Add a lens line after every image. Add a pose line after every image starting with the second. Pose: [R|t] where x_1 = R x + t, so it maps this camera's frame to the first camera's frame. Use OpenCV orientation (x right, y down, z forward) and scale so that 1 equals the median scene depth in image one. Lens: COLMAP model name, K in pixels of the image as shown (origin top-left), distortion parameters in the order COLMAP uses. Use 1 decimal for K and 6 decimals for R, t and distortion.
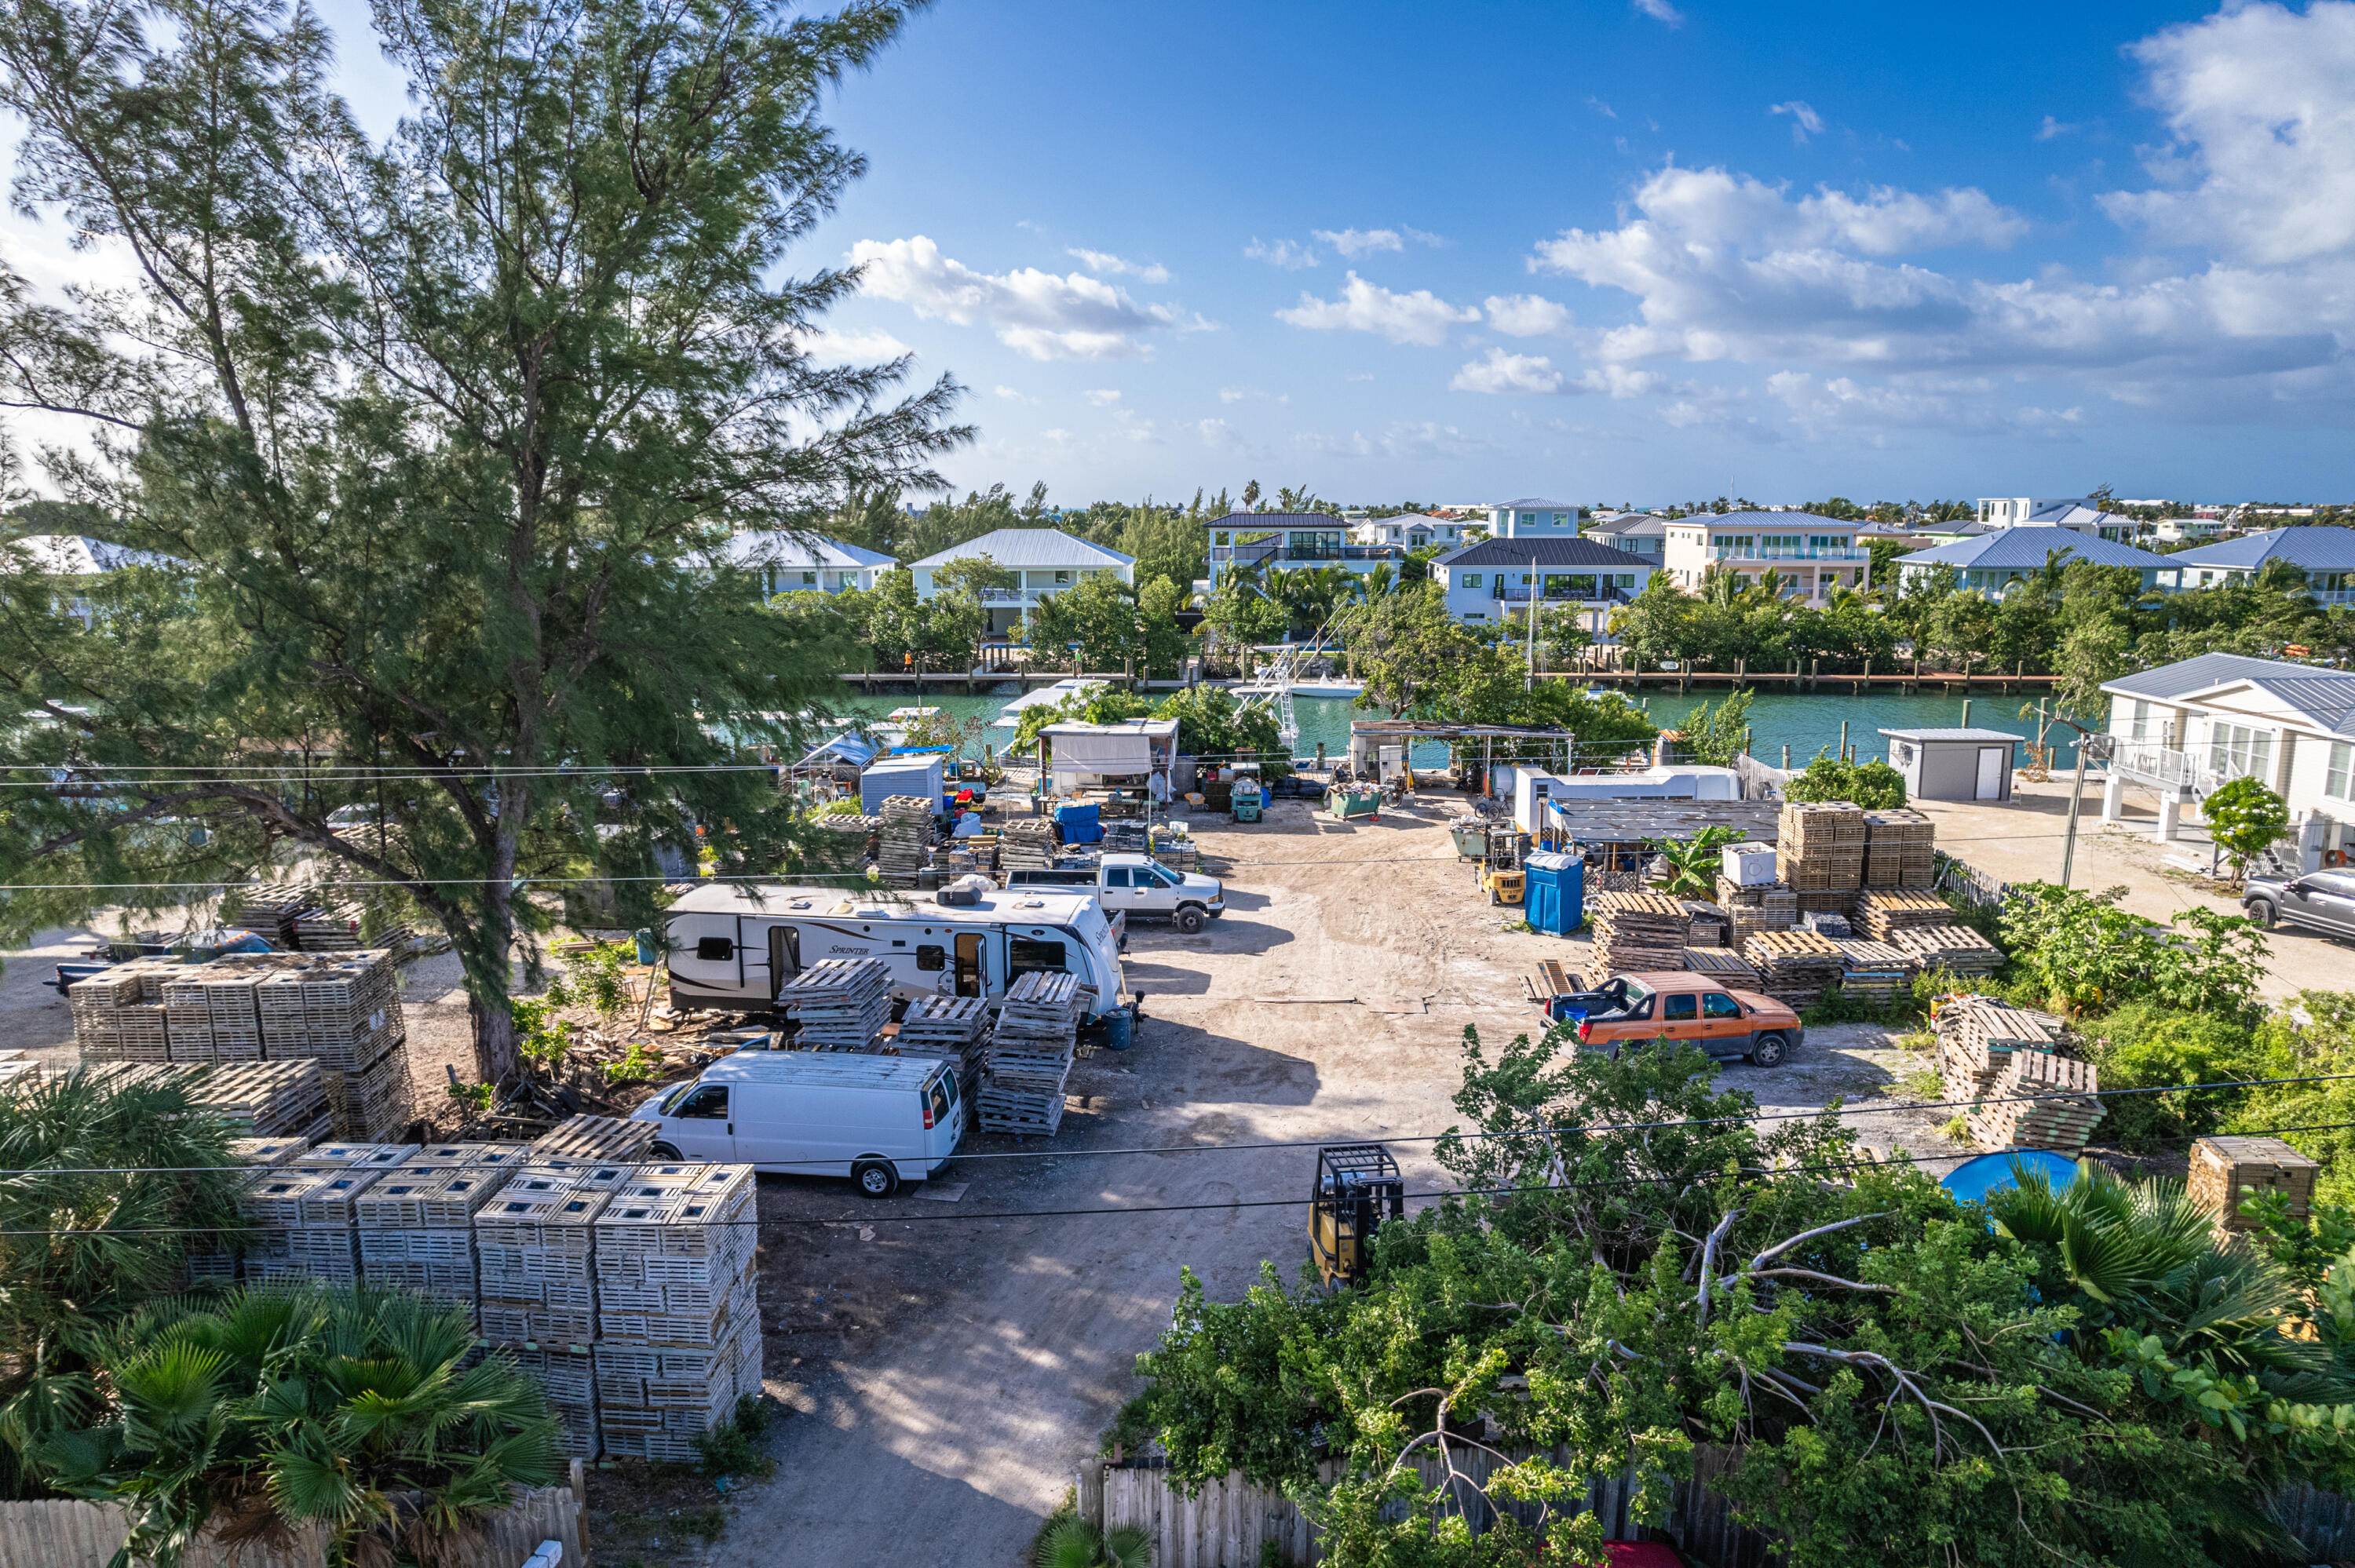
lens RADIAL K [[1506.1, 0, 1180.9], [0, 1506.1, 793.1], [0, 0, 1]] dist [-0.069877, 0.056560]
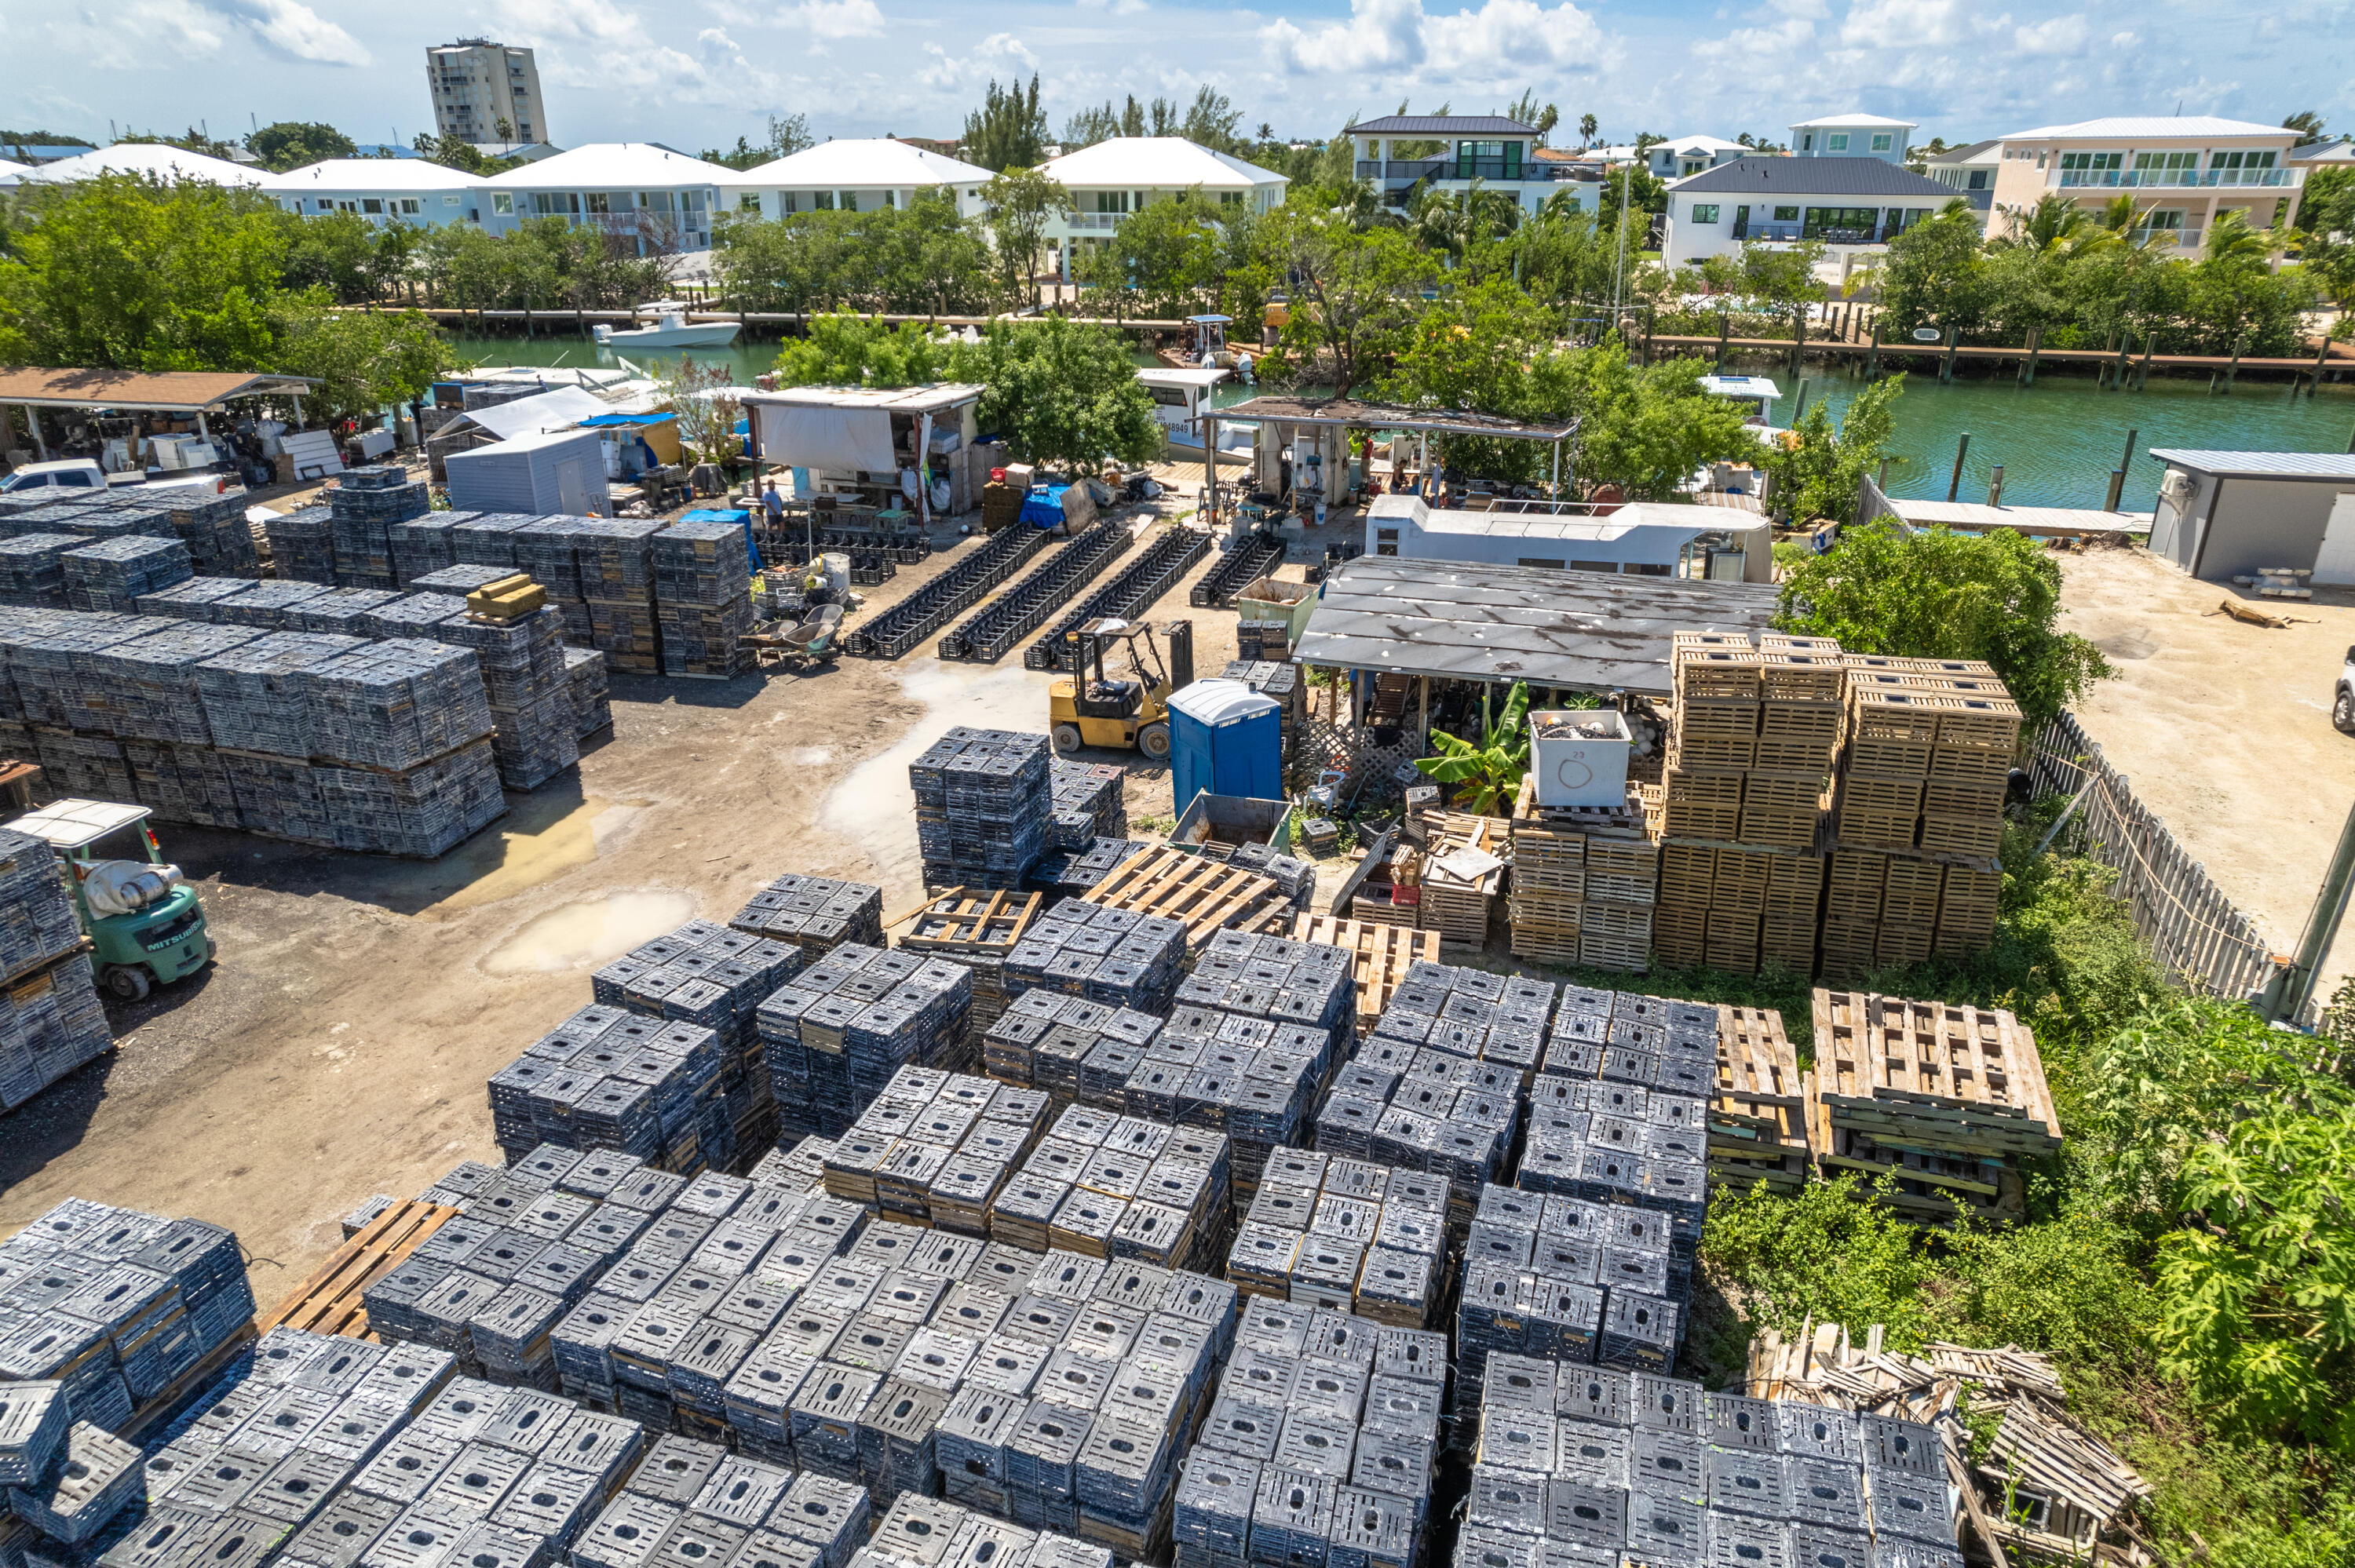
lens RADIAL K [[1506.1, 0, 1175.4], [0, 1506.1, 790.9], [0, 0, 1]] dist [-0.069877, 0.056560]
pose [[0.976475, 0.089048, -0.196384, 0.358021], [-0.044012, 0.973880, 0.222755, -0.040231], [0.211090, -0.208871, 0.954889, 0.551492]]
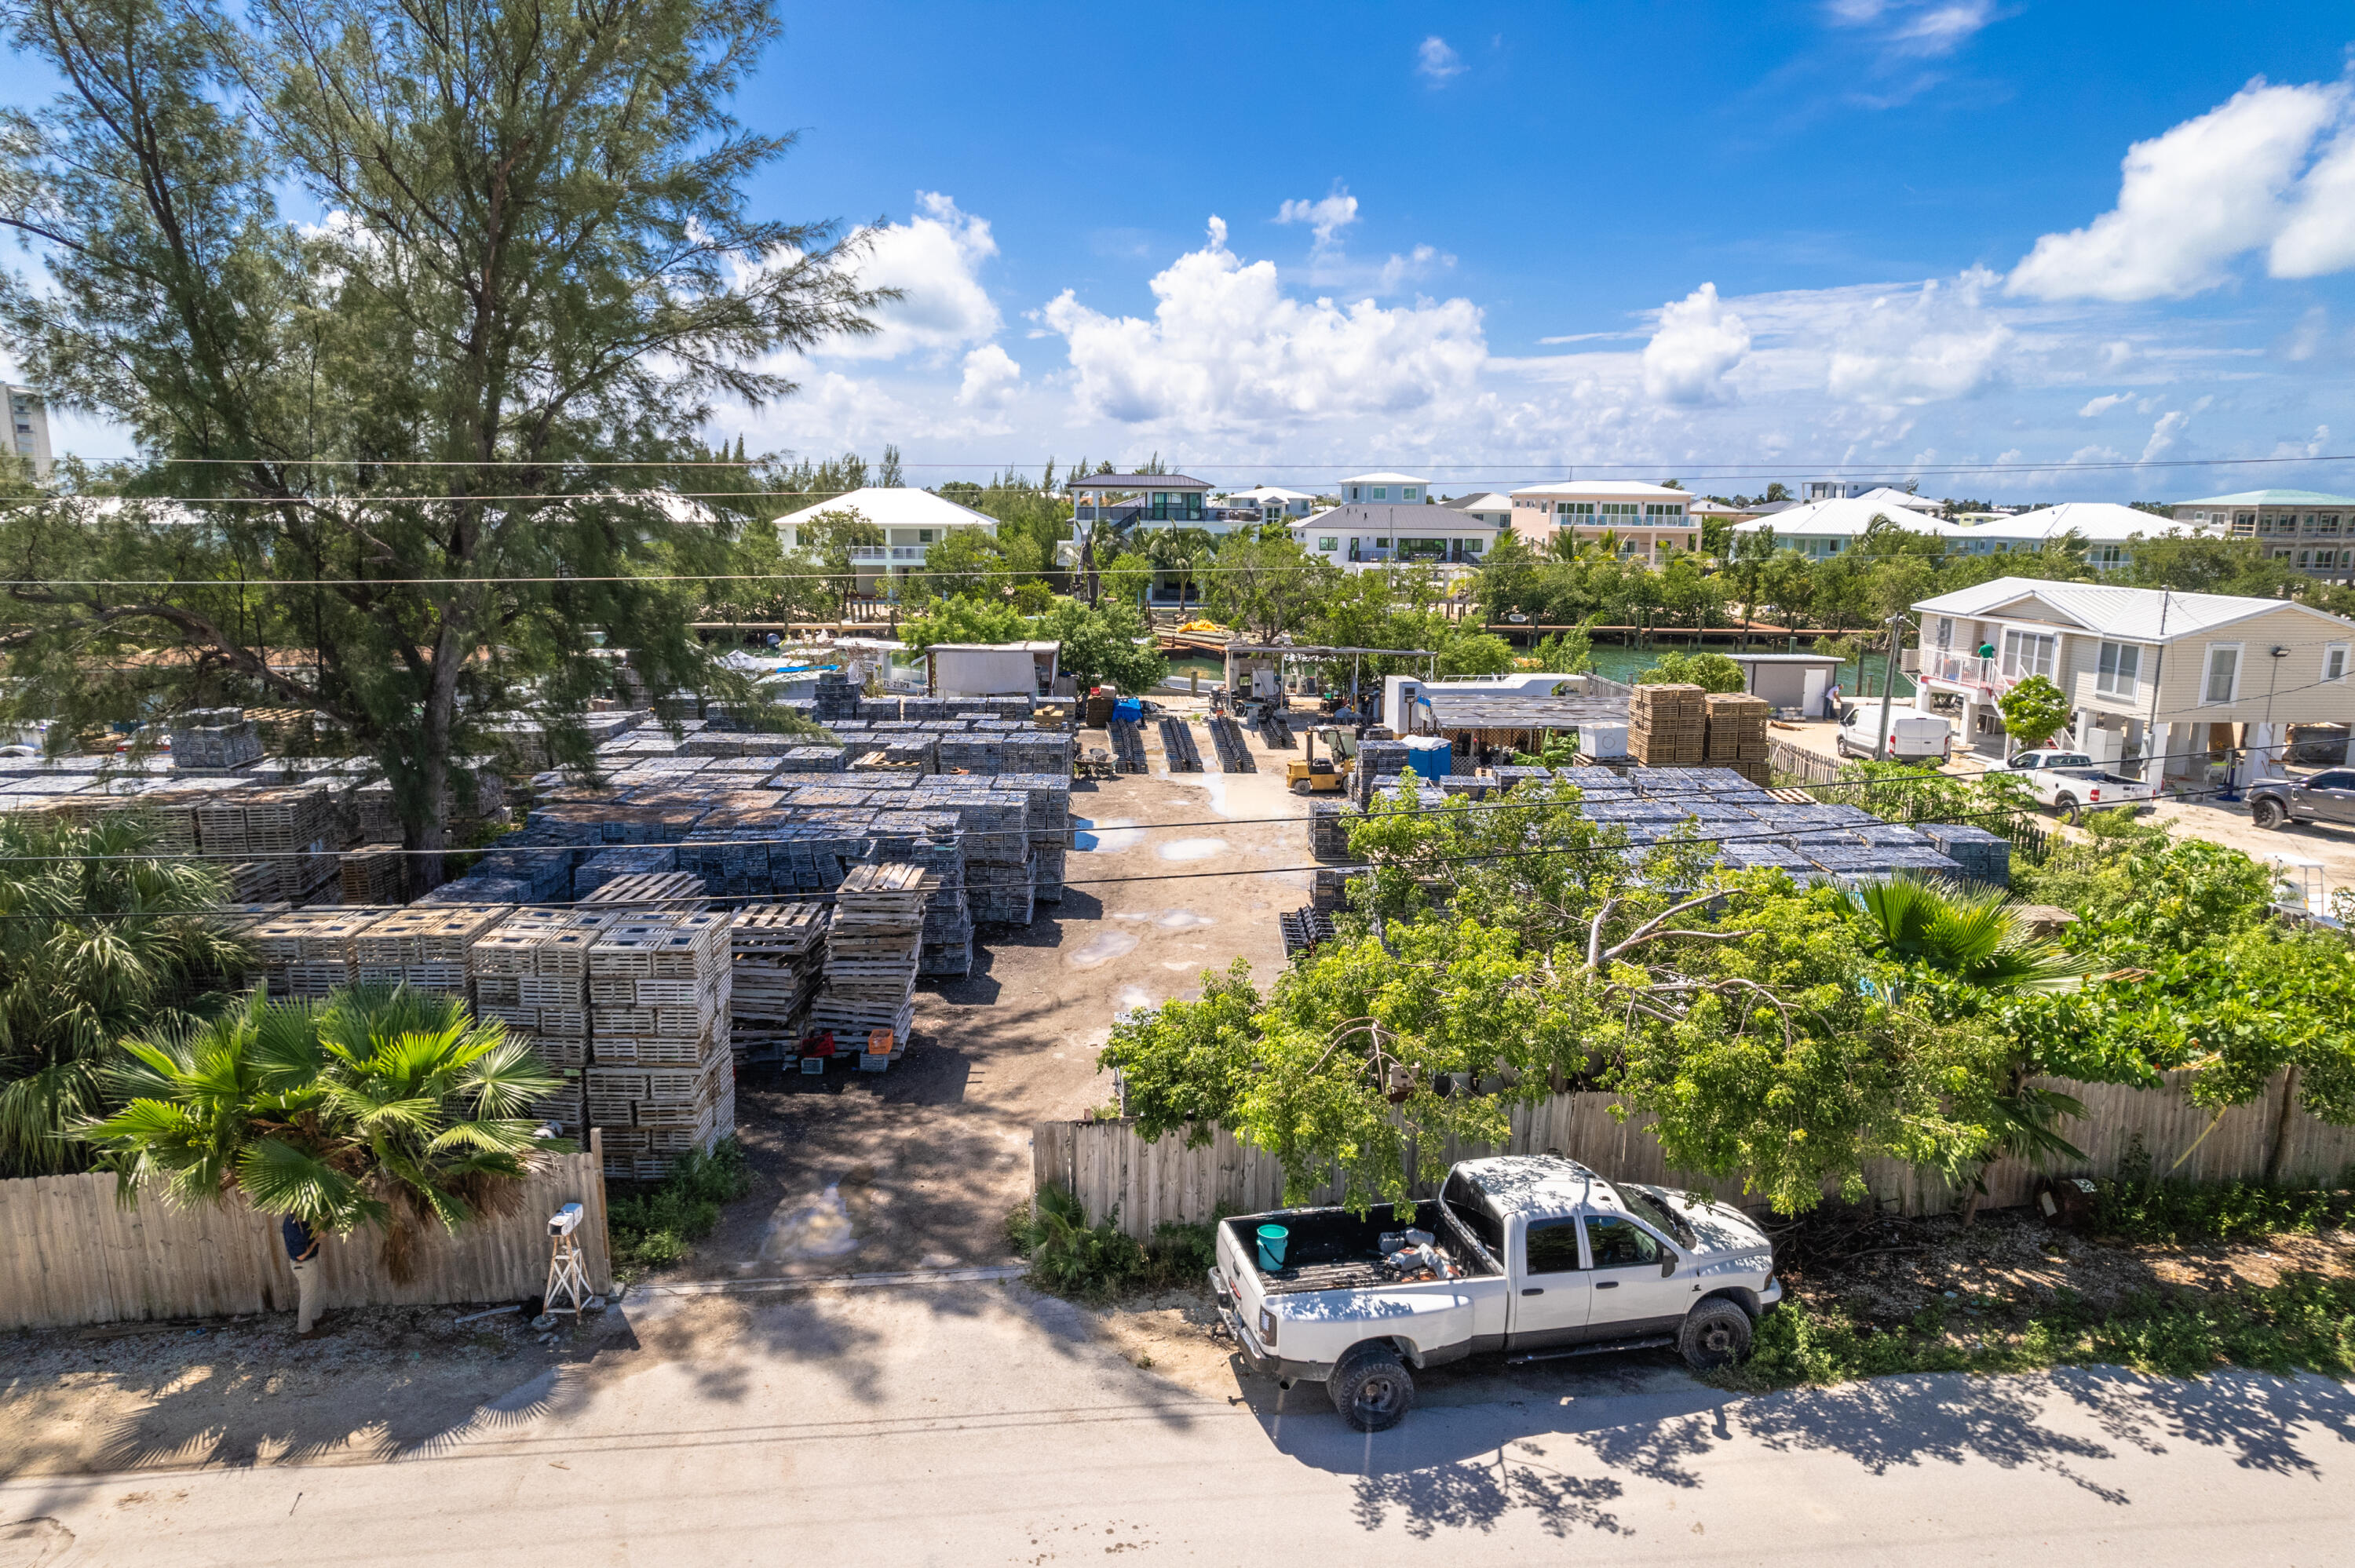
lens RADIAL K [[1506.1, 0, 1181.5], [0, 1506.1, 802.4], [0, 0, 1]] dist [-0.069877, 0.056560]
pose [[0.994920, -0.005367, 0.100523, -0.034364], [0.004208, 0.999922, 0.011740, 0.078768], [-0.100578, -0.011257, 0.994865, -0.055486]]
